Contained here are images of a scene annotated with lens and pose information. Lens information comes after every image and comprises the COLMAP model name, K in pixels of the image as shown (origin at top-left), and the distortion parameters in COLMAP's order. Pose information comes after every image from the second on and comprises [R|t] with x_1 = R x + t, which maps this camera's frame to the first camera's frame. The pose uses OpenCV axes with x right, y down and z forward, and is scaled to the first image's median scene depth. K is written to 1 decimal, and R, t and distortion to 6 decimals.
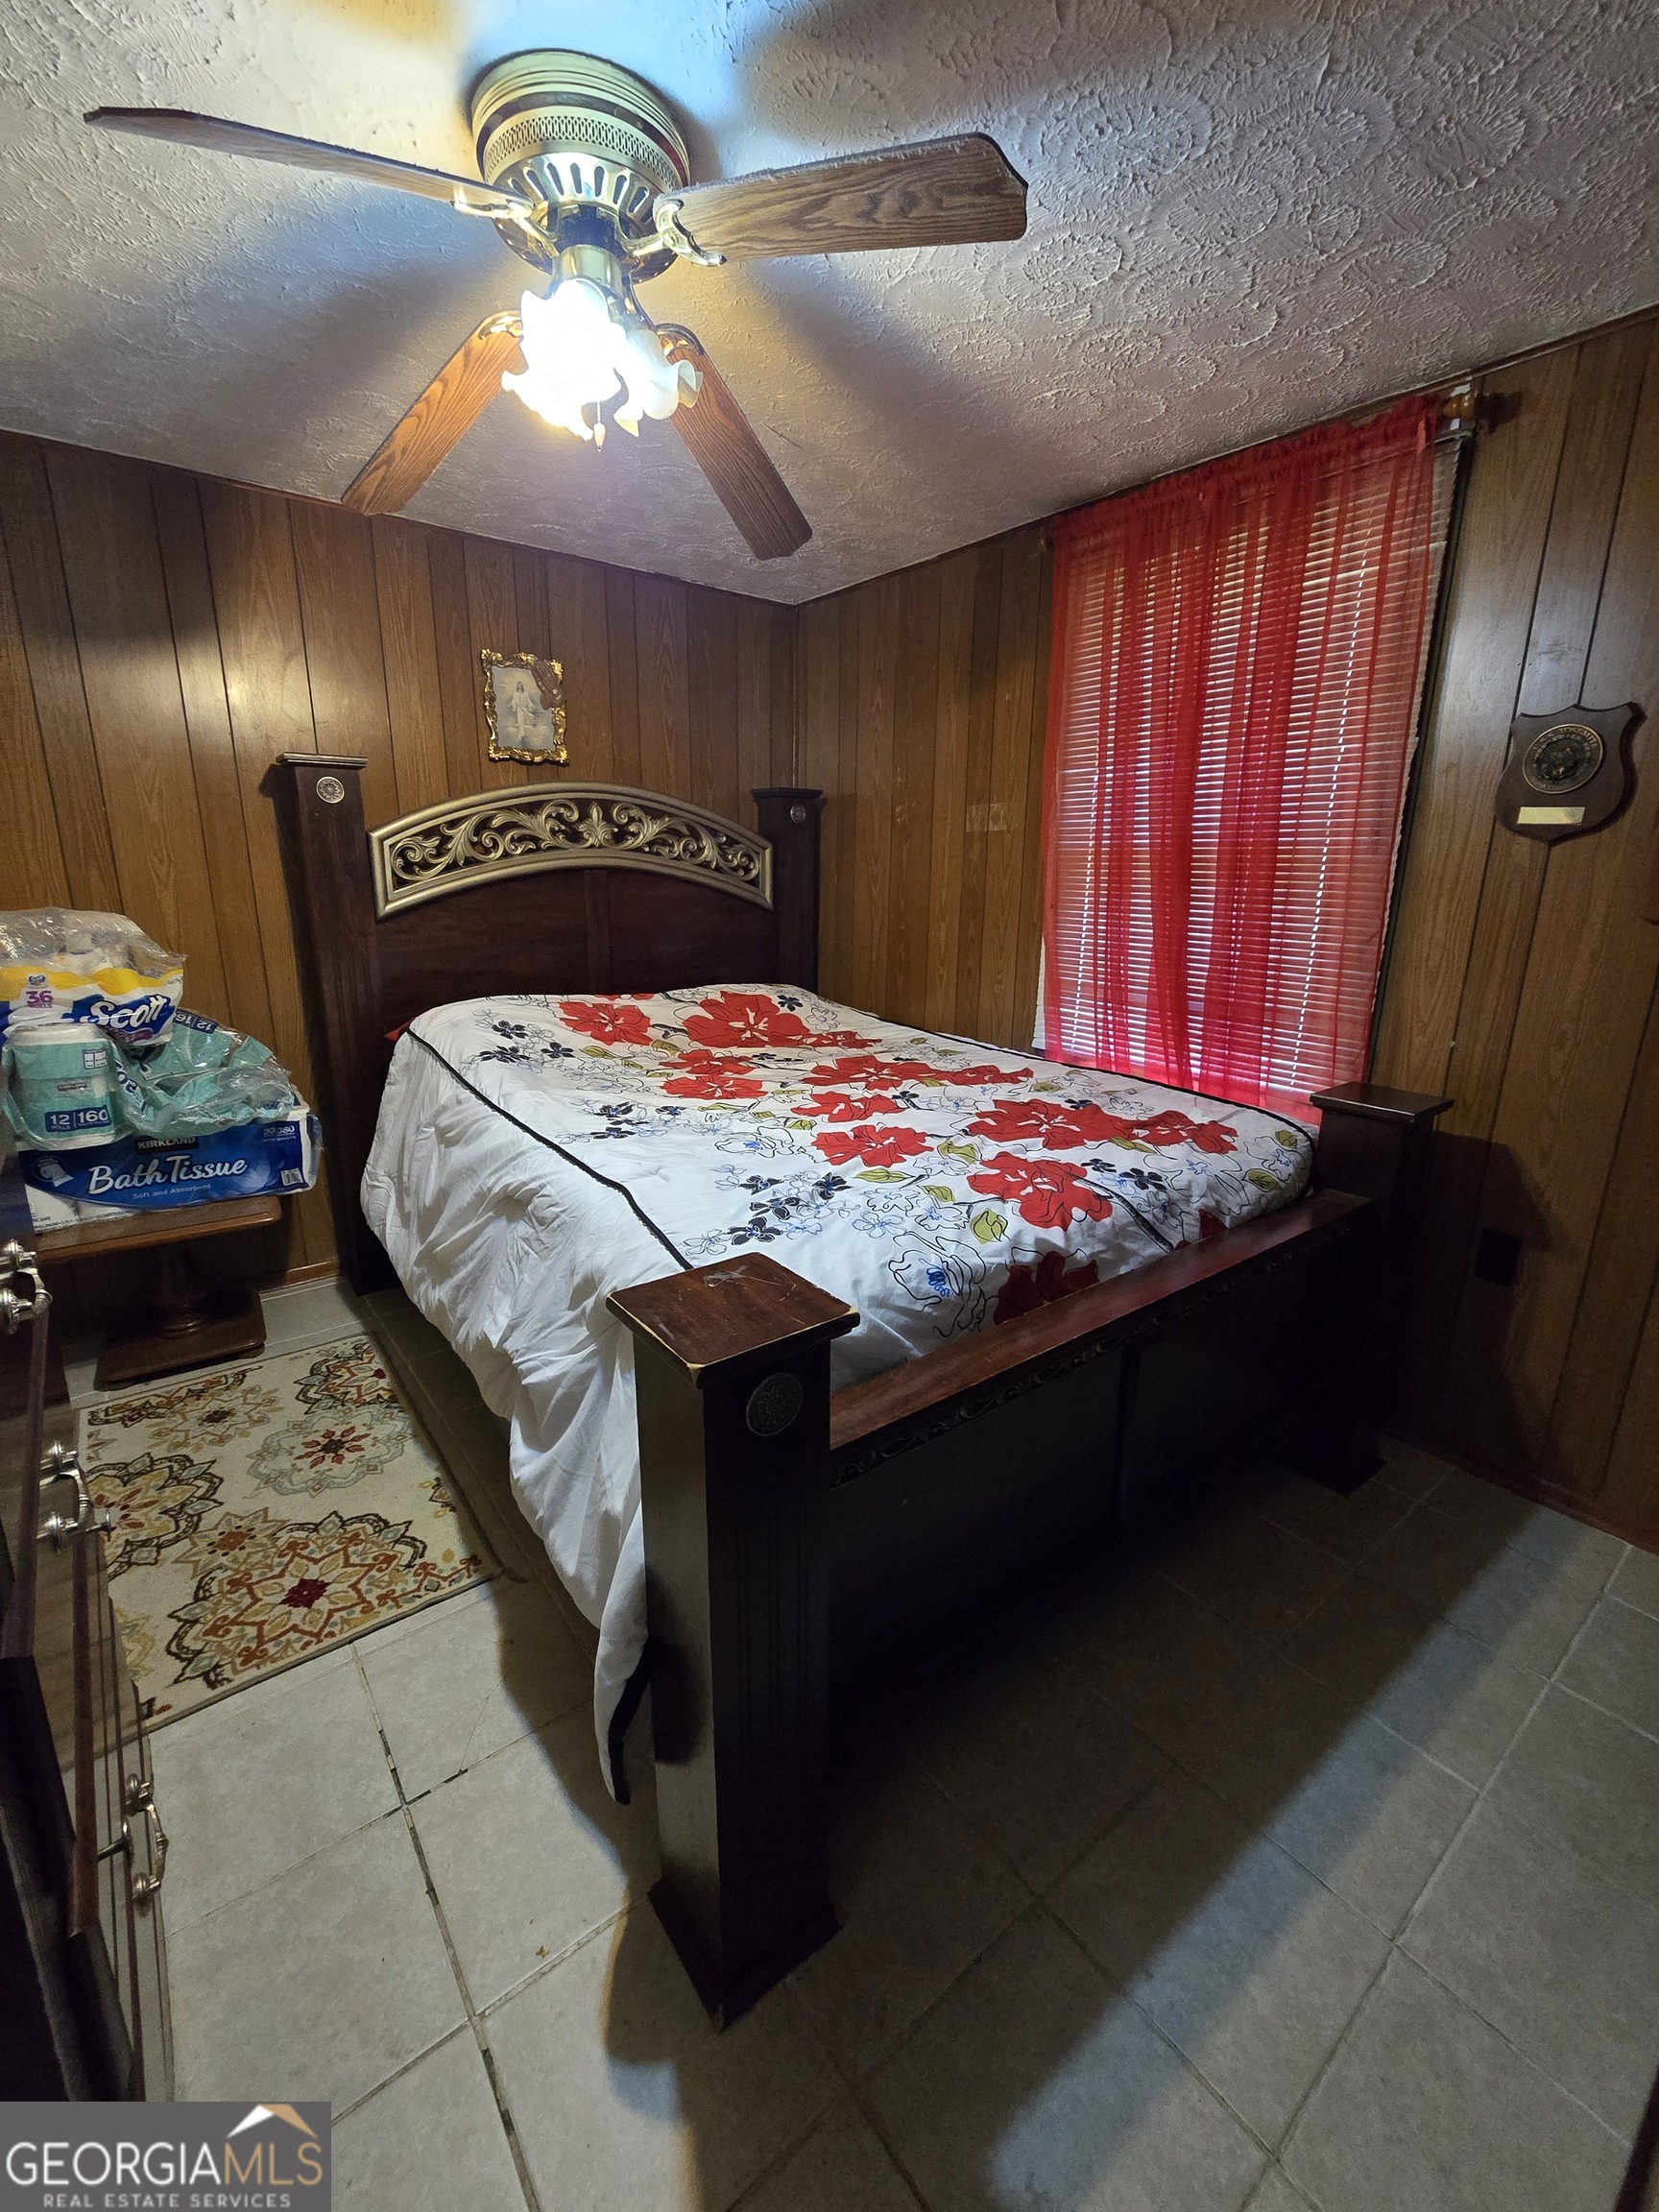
lens RADIAL K [[899.6, 0, 827.7], [0, 899.6, 1099.0], [0, 0, 1]] dist [0.003659, -0.000398]
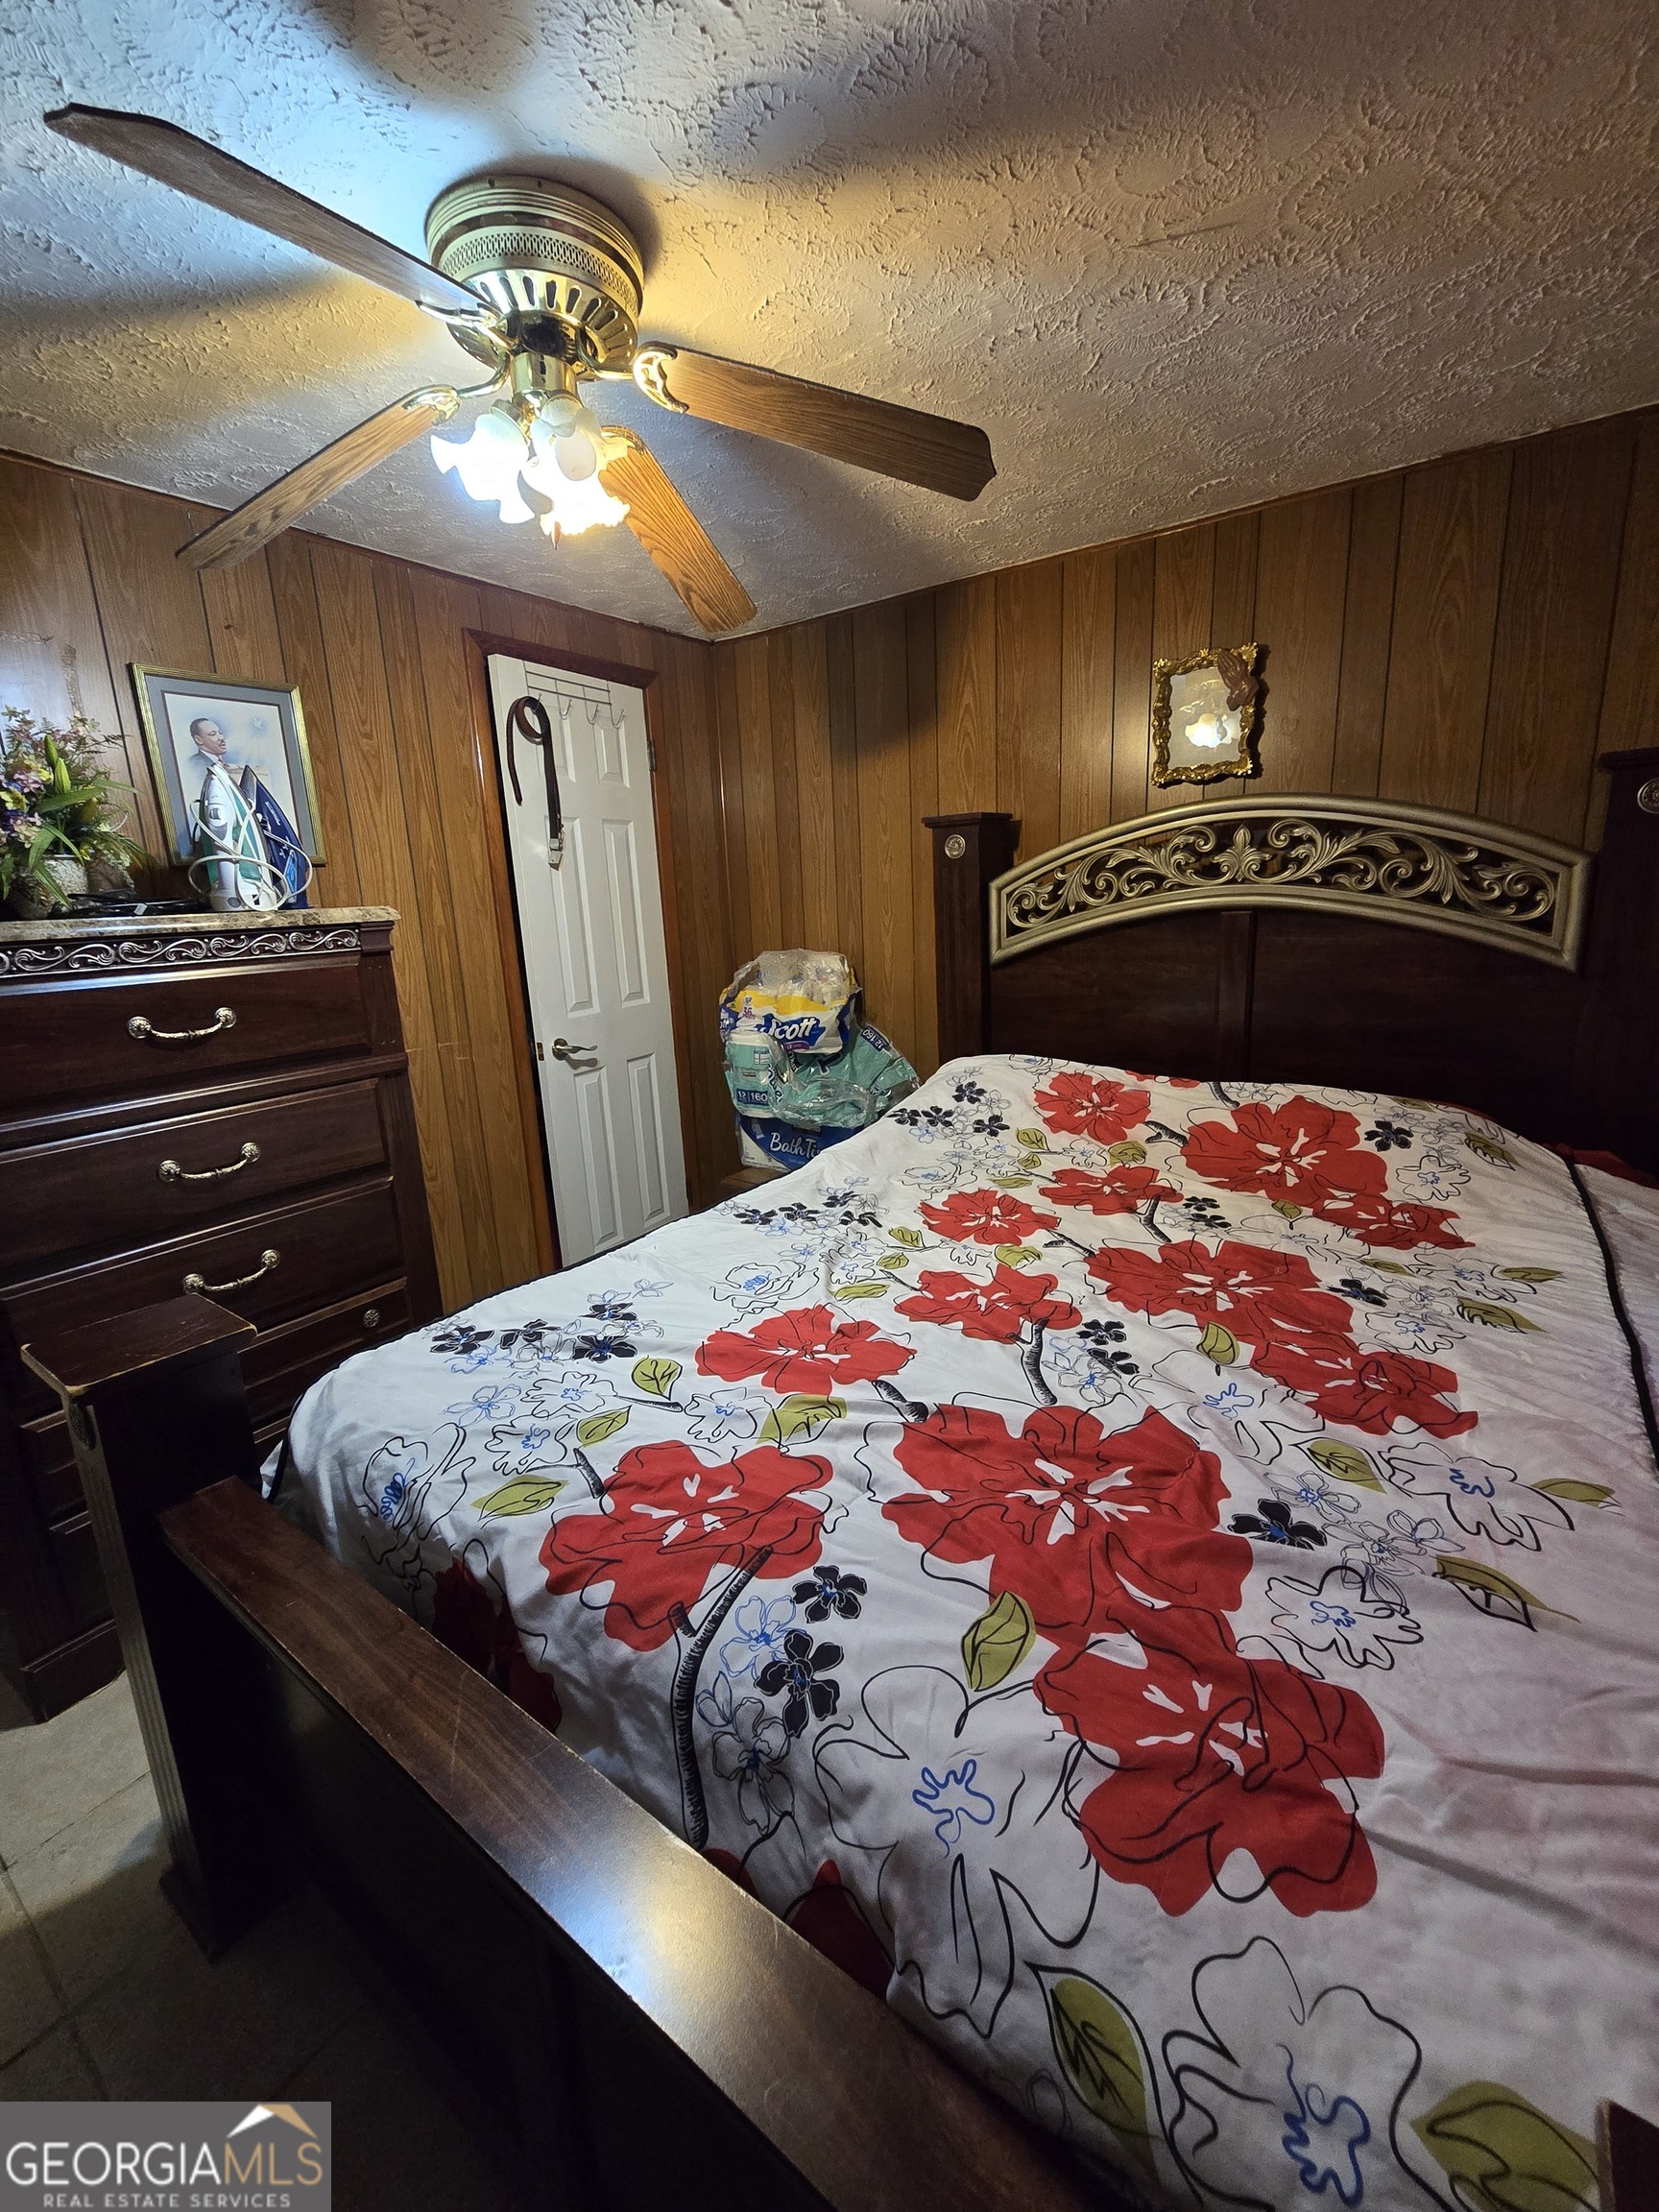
lens RADIAL K [[899.6, 0, 827.7], [0, 899.6, 1099.0], [0, 0, 1]] dist [0.003659, -0.000398]
pose [[0.292736, 0.191528, -0.936815, 0.463290], [-0.196466, 0.970878, 0.137100, -0.162164], [0.935792, 0.143919, 0.321840, 0.536518]]
